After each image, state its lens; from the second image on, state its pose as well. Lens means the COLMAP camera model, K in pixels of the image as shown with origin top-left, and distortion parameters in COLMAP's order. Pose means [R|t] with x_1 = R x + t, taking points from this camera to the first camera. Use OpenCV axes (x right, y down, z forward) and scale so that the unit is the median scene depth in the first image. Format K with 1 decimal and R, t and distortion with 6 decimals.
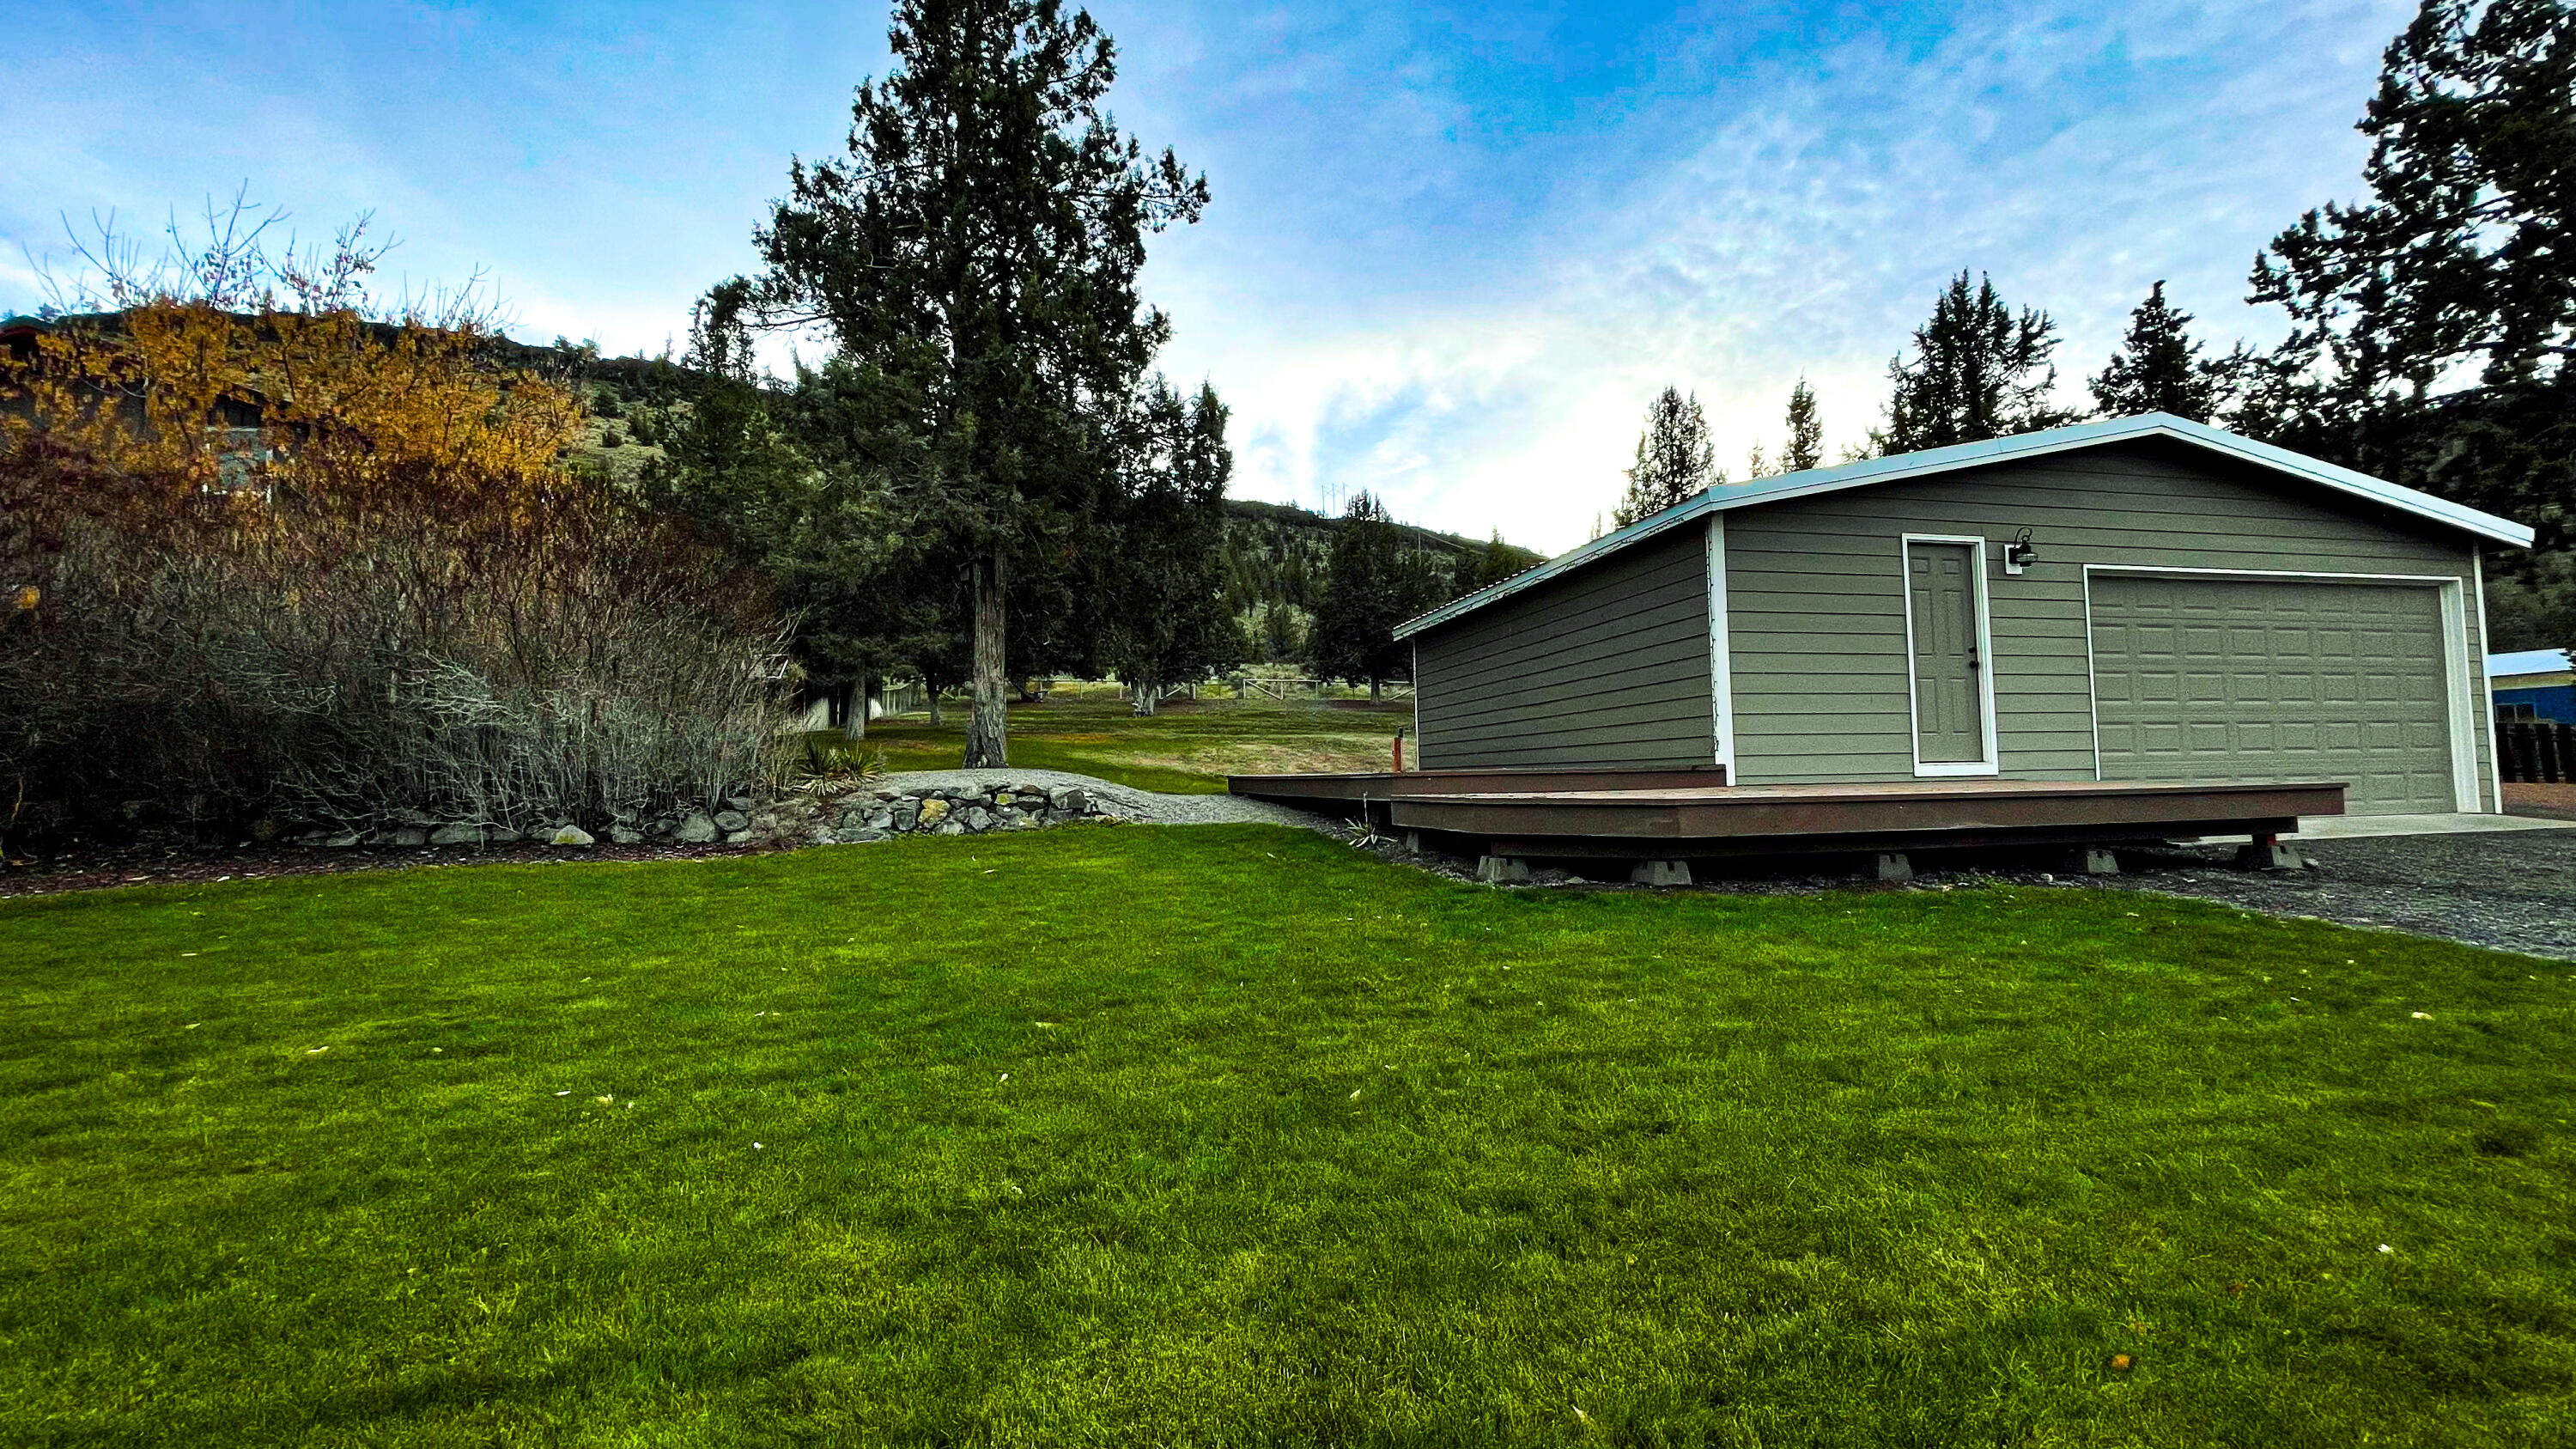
lens RADIAL K [[994.3, 0, 1288.0], [0, 994.3, 724.5], [0, 0, 1]] dist [0.000366, 0.000011]
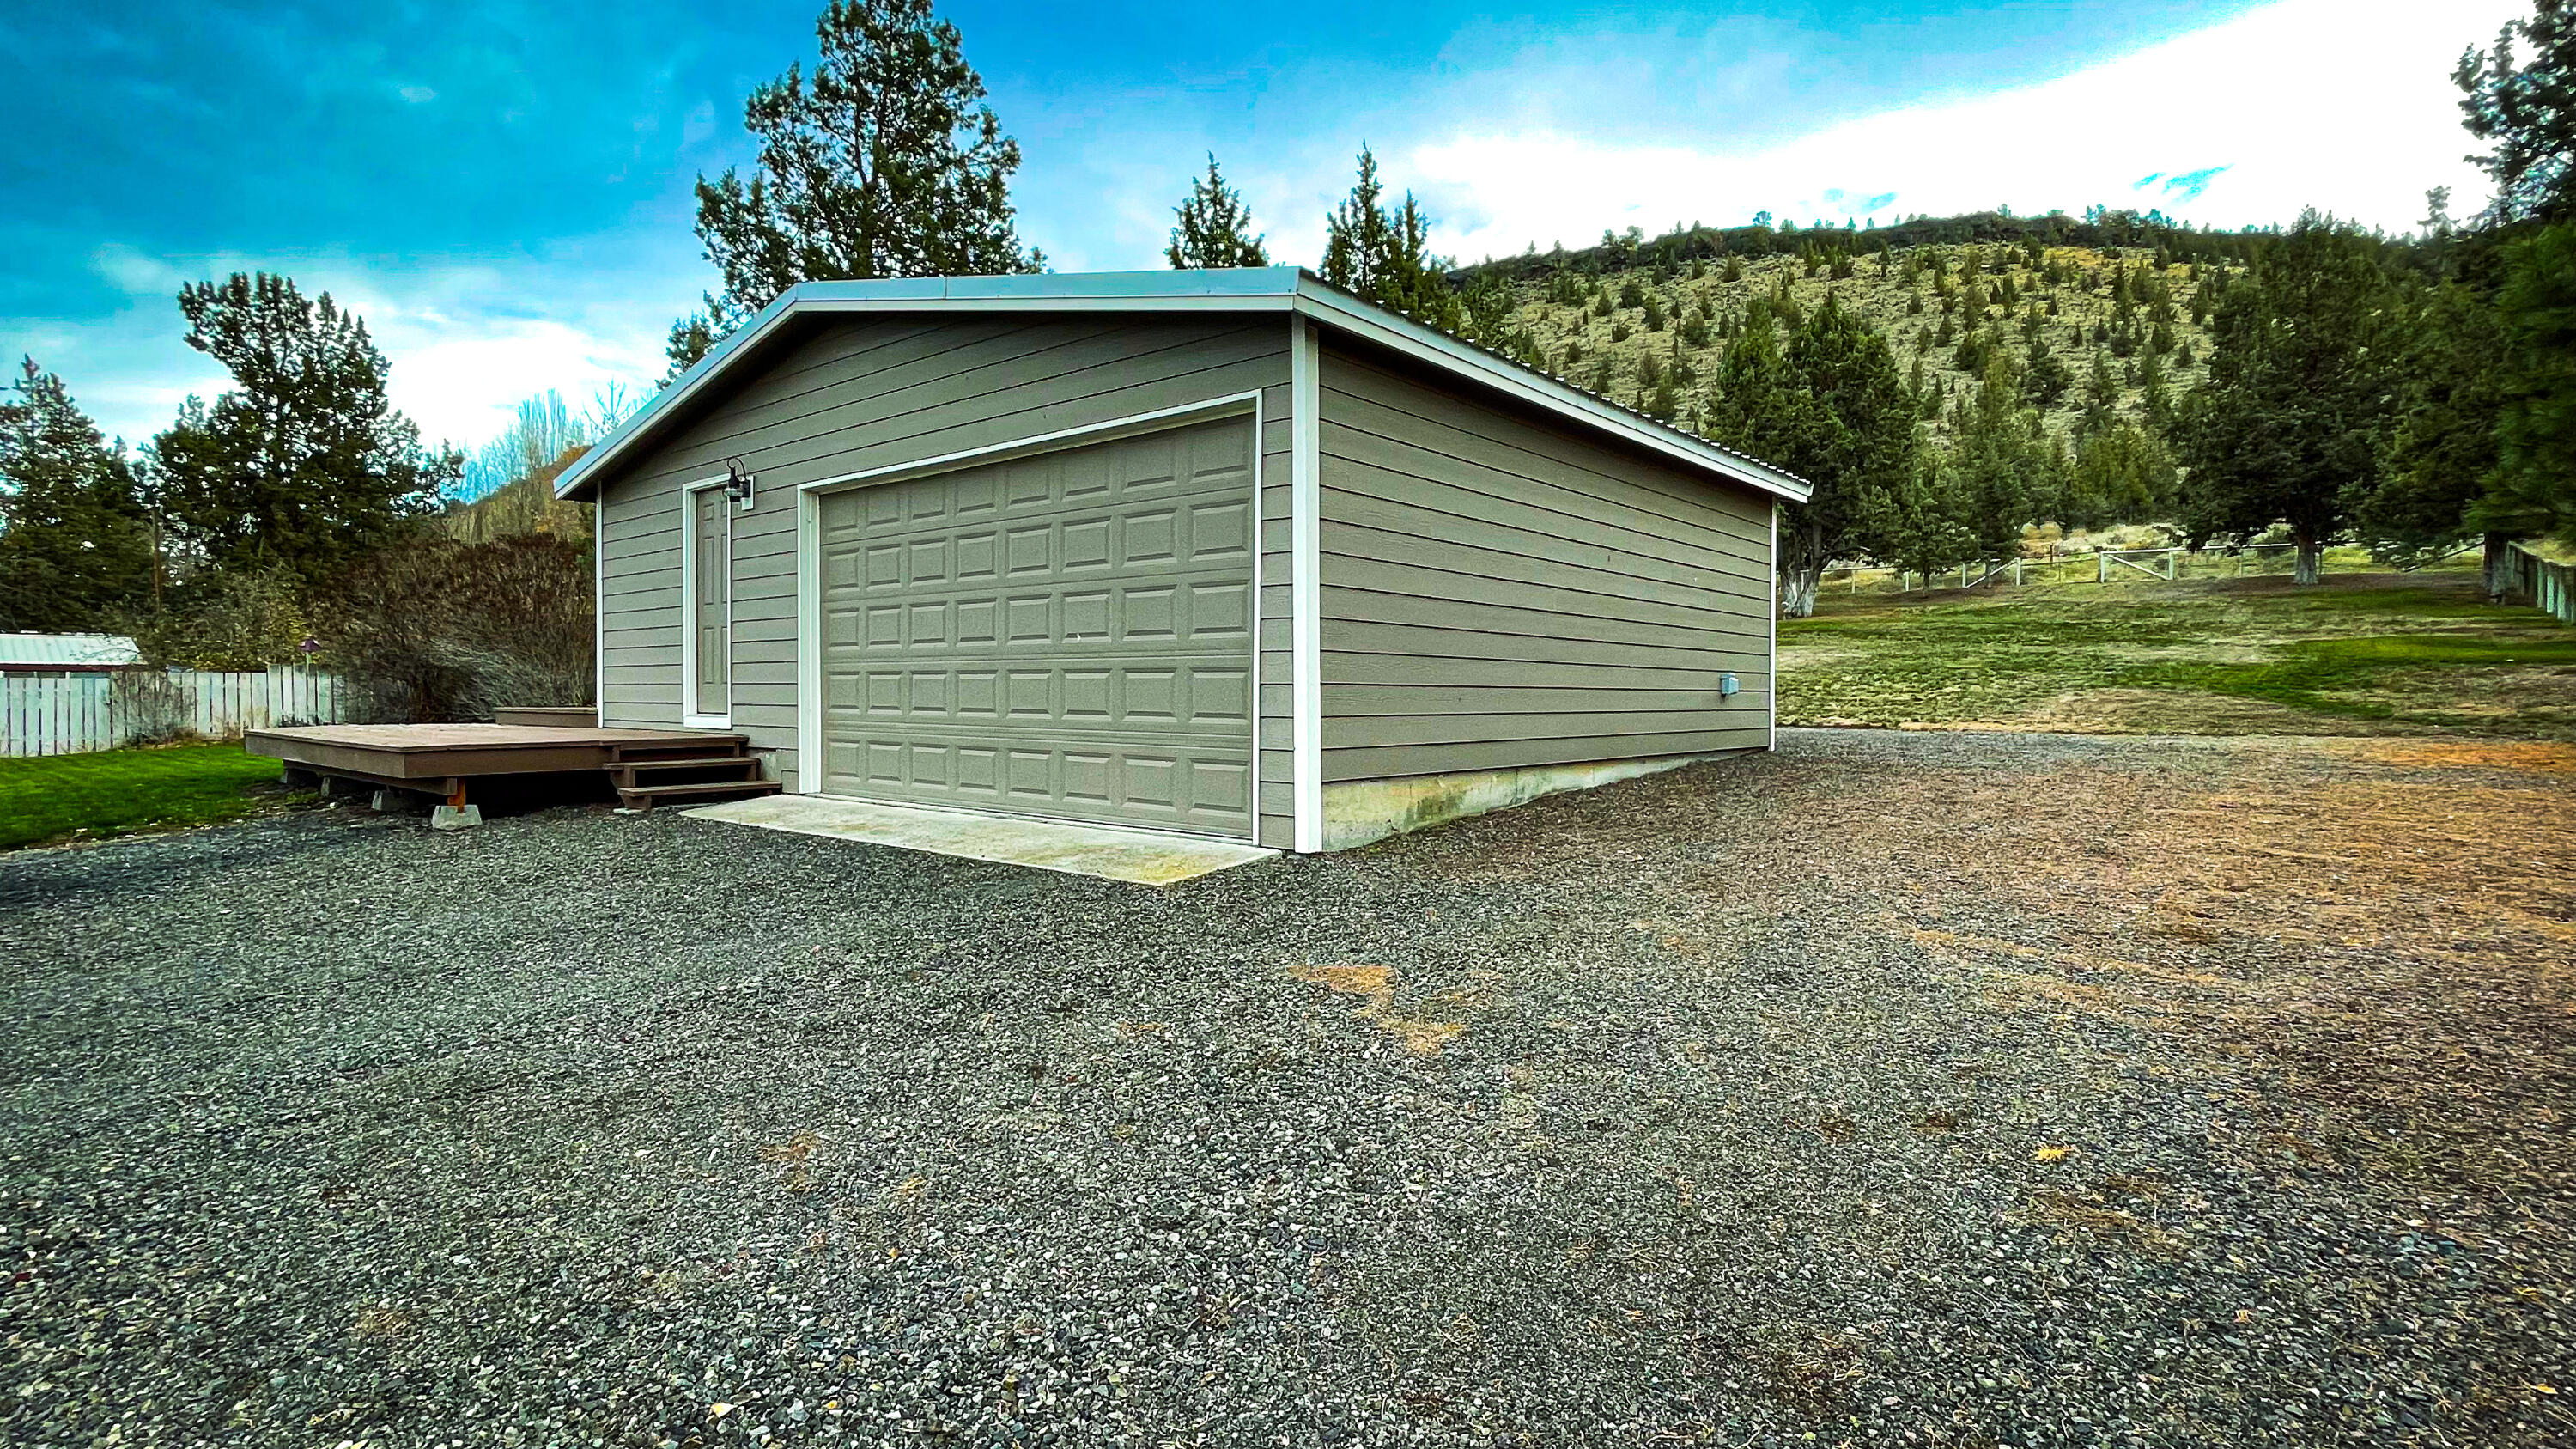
lens RADIAL K [[1233.3, 0, 1288.0], [0, 1233.3, 724.5], [0, 0, 1]] dist [-0.000350, -0.000027]
pose [[0.608156, 0.037087, -0.792951, 1.601832], [0.021960, 0.997740, 0.063507, -0.014452], [0.793514, -0.056036, 0.605967, 0.582441]]
